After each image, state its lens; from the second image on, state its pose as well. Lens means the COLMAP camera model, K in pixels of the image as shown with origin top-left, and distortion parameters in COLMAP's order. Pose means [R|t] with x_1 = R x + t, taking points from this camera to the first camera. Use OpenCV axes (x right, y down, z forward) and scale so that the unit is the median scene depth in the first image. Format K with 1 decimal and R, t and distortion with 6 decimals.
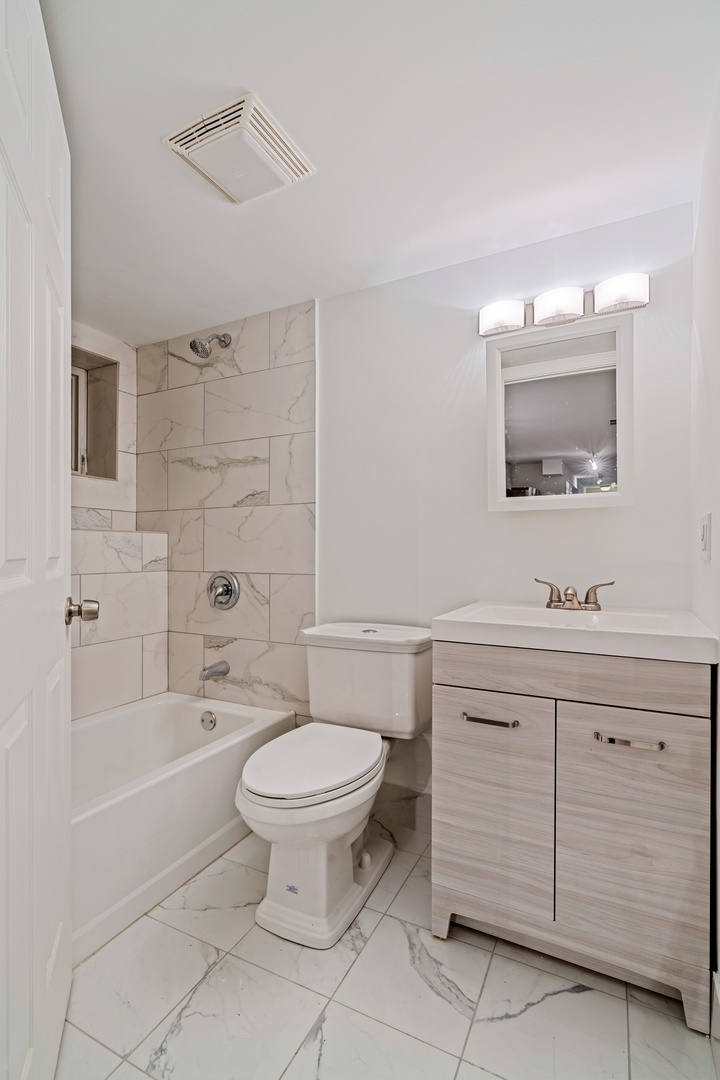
lens RADIAL K [[488.0, 0, 351.9], [0, 488.0, 548.4], [0, 0, 1]] dist [-0.011052, 0.003681]
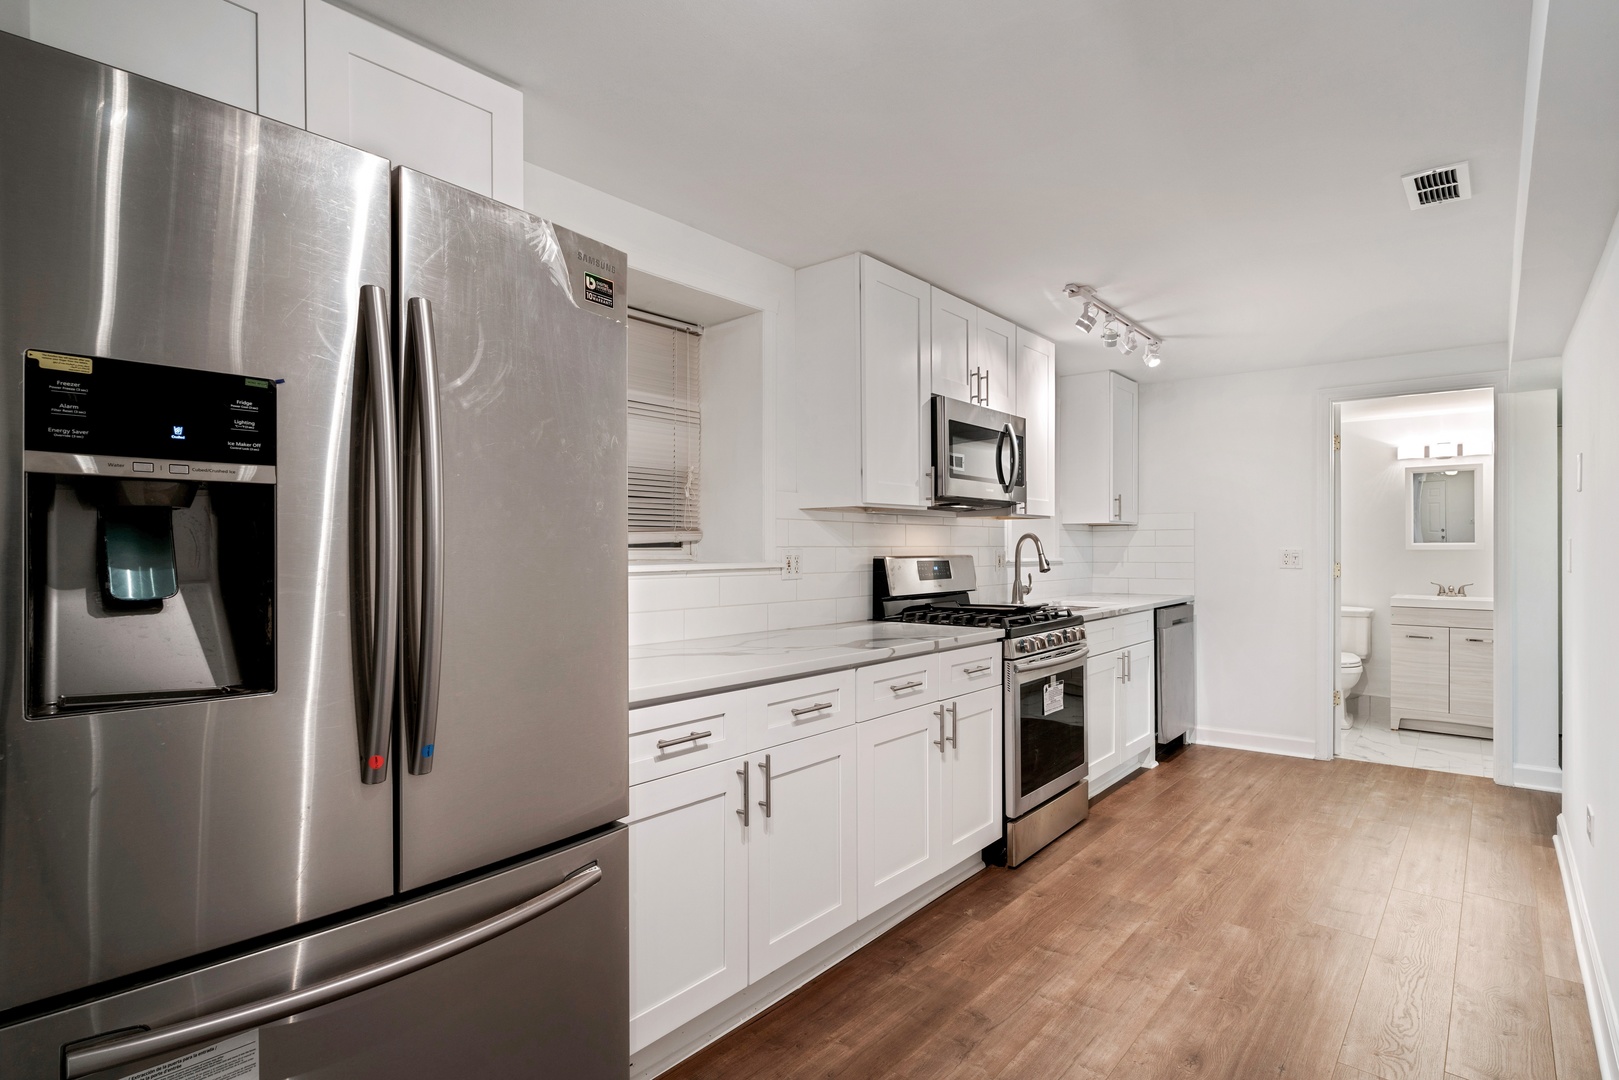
lens RADIAL K [[820.6, 0, 816.1], [0, 820.6, 549.0], [0, 0, 1]] dist [-0.002222, 0.002441]
pose [[0.985046, -0.008213, -0.172093, -1.724380], [0.010726, 0.999849, 0.013681, -0.166382], [0.171955, -0.015323, 0.984986, -3.116852]]
